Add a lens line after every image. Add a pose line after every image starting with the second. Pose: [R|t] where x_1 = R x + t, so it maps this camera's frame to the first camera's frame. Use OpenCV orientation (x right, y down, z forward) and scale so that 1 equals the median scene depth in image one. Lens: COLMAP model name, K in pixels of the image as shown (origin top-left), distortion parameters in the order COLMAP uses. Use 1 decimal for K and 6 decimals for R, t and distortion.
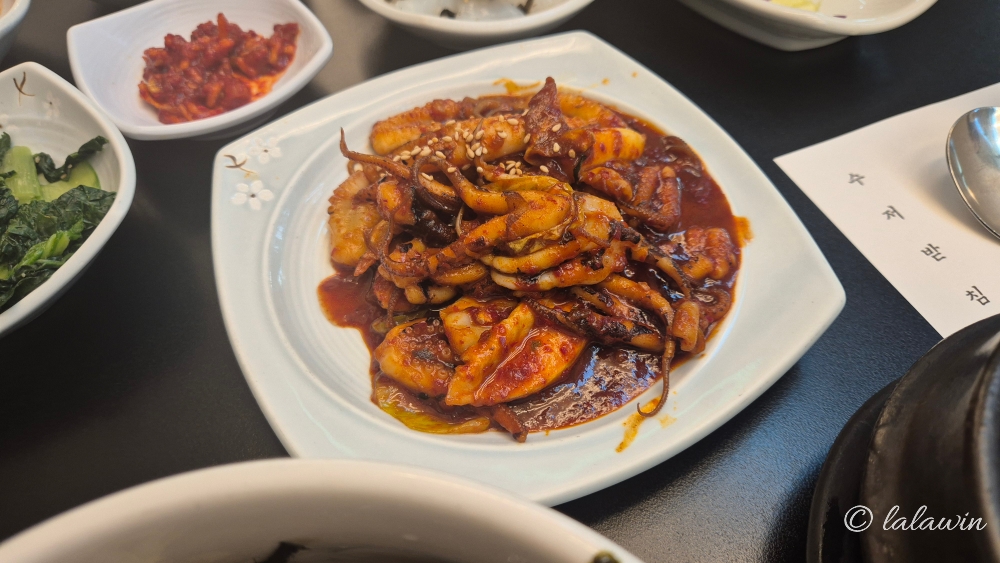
lens RADIAL K [[704.4, 0, 500.0], [0, 704.4, 281.5], [0, 0, 1]] dist [0.011216, -0.039911]
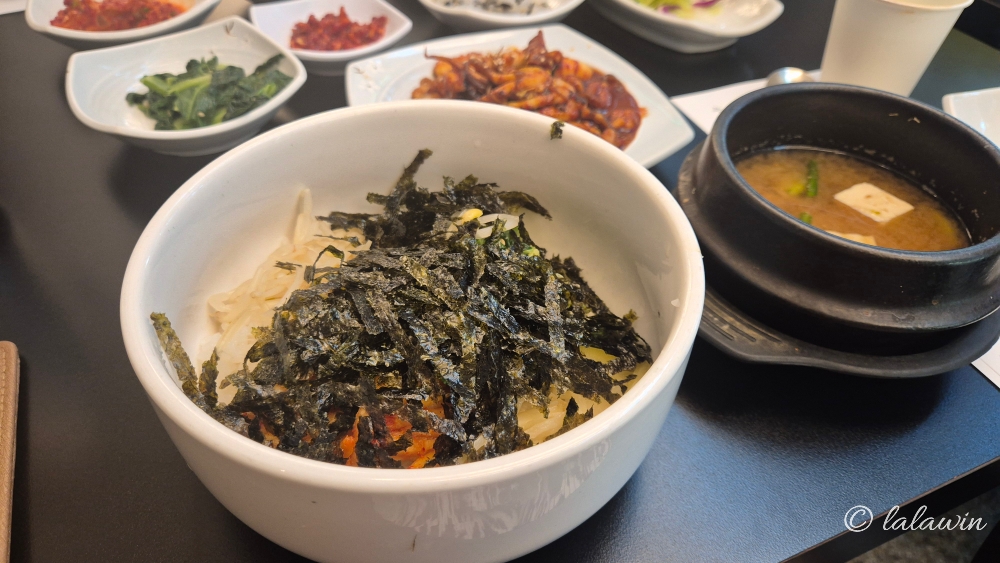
lens RADIAL K [[704.4, 0, 500.0], [0, 704.4, 281.5], [0, 0, 1]] dist [0.011216, -0.039911]
pose [[0.998518, 0.046154, 0.028827, -0.055536], [-0.040591, 0.984549, -0.170341, 0.670671], [-0.036244, 0.168919, 0.984963, -0.688092]]
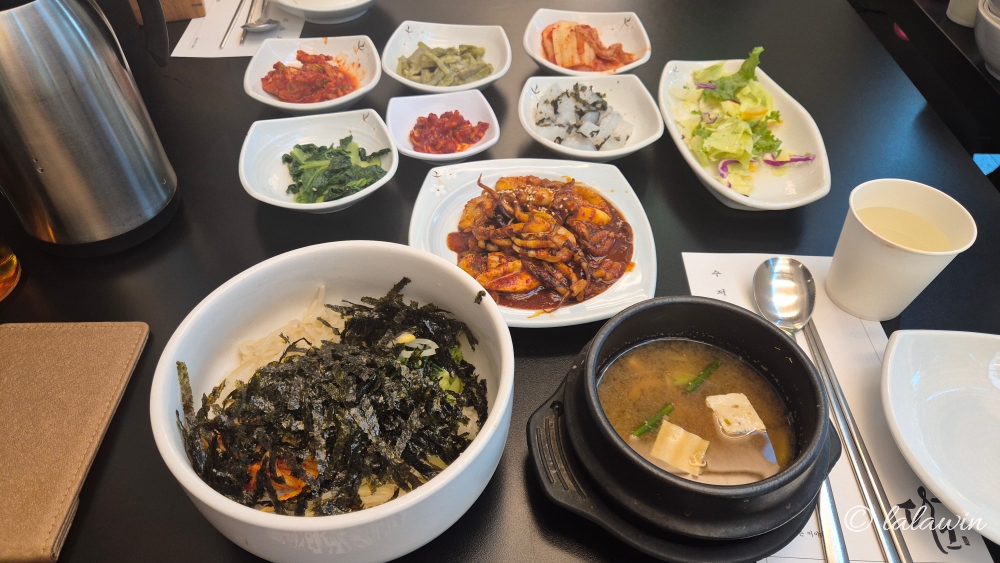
lens RADIAL K [[704.4, 0, 500.0], [0, 704.4, 281.5], [0, 0, 1]] dist [0.011216, -0.039911]
pose [[0.912753, 0.319824, -0.254155, 0.539582], [-0.348593, 0.934156, -0.076389, 0.275087], [0.212989, 0.158321, 0.964142, -1.185472]]
